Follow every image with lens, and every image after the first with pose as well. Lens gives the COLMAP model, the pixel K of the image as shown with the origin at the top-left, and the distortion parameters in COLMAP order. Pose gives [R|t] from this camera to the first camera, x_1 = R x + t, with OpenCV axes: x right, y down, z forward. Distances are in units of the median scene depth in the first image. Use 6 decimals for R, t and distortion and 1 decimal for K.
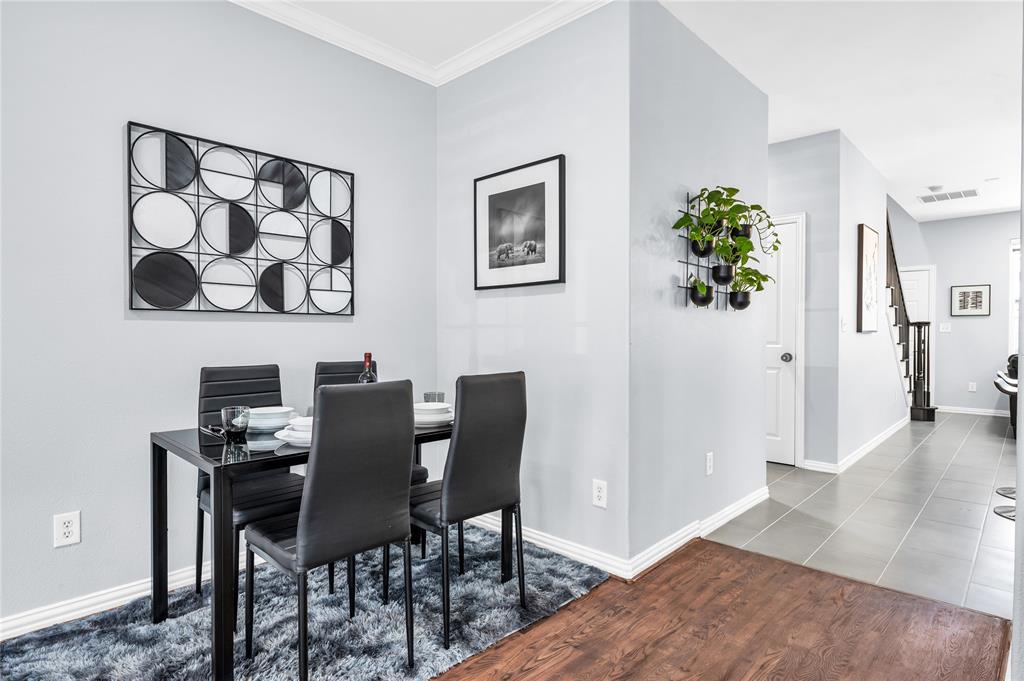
lens RADIAL K [[548.3, 0, 512.0], [0, 548.3, 340.5], [0, 0, 1]] dist [0.001599, 0.000738]
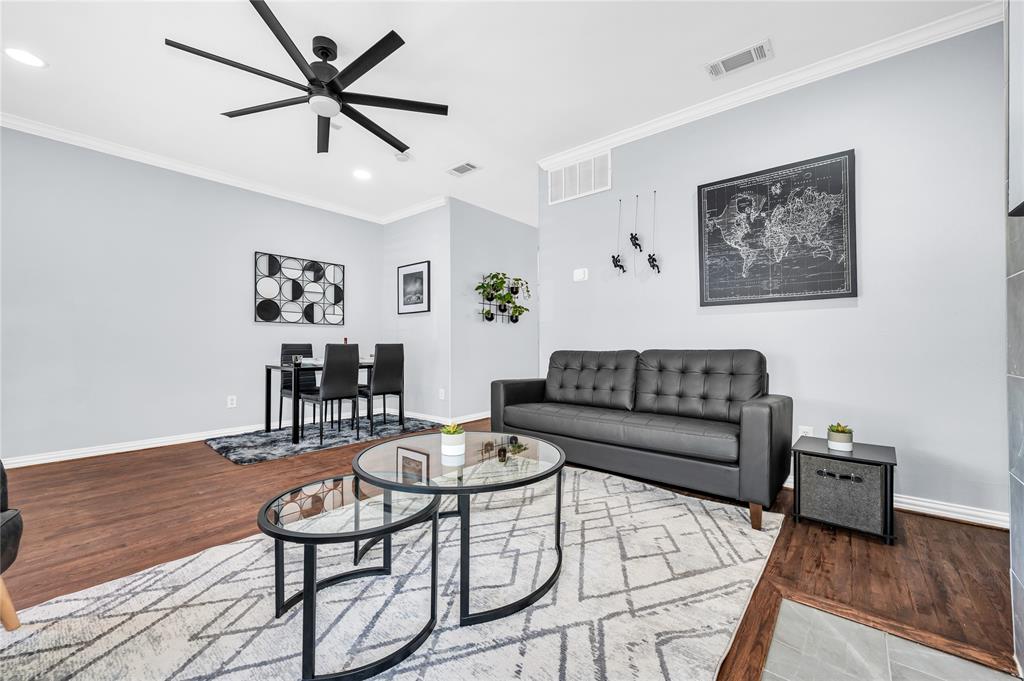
lens RADIAL K [[407.7, 0, 510.8], [0, 407.7, 341.0], [0, 0, 1]] dist [-0.001910, -0.000219]
pose [[0.997557, -0.001791, 0.069827, 0.330051], [0.003437, 0.999719, -0.023457, 0.072146], [-0.069766, 0.023640, 0.997283, -0.862231]]
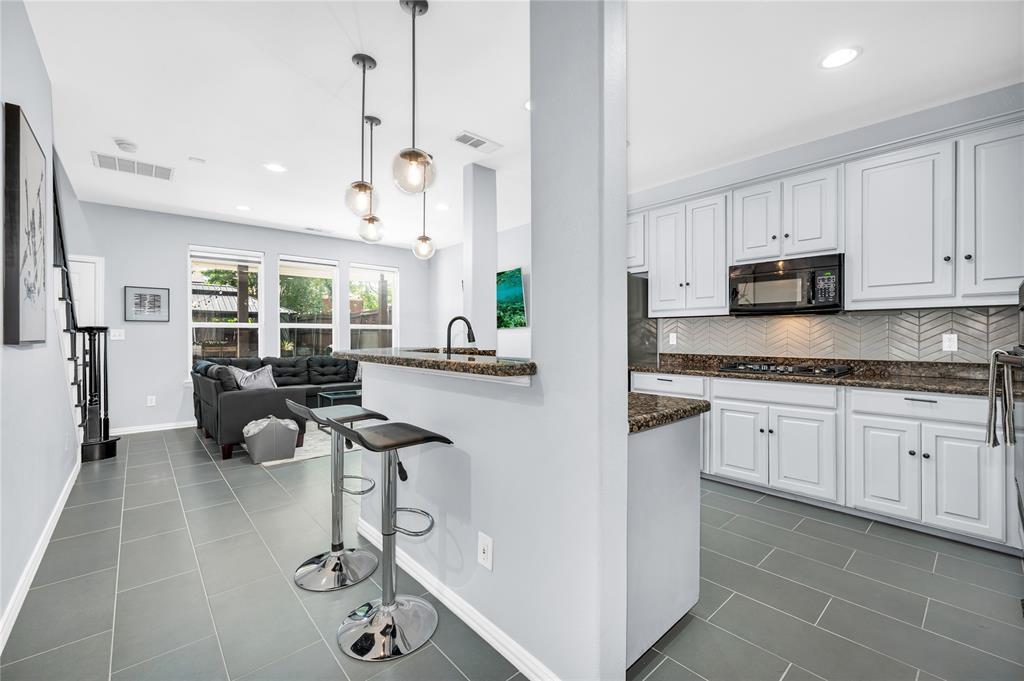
lens RADIAL K [[422.2, 0, 514.0], [0, 422.2, 339.0], [0, 0, 1]] dist [0.001221, -0.000044]
pose [[0.082123, -0.003709, 0.996615, 0.528838], [0.014040, 0.999898, 0.002565, -0.026166], [-0.996523, 0.013782, 0.082167, 0.928546]]
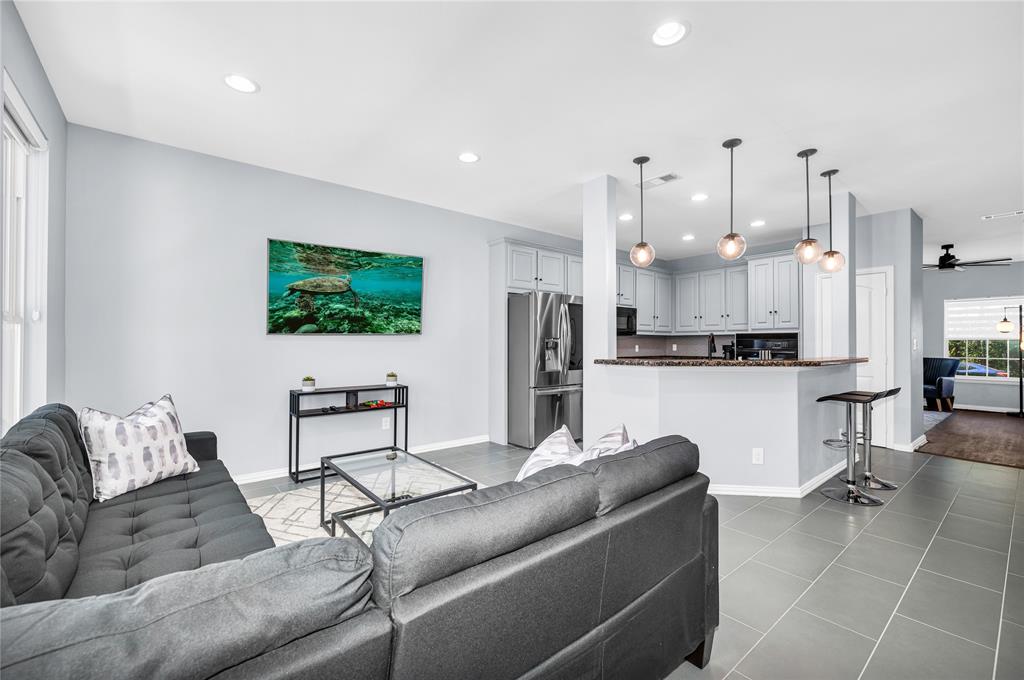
lens RADIAL K [[422.2, 0, 514.0], [0, 422.2, 338.5], [0, 0, 1]] dist [0.001221, -0.000044]
pose [[-0.991453, -0.000200, 0.130461, 1.938446], [0.000162, 0.999996, 0.002767, -0.066077], [-0.130461, 0.002764, -0.991450, 2.508766]]
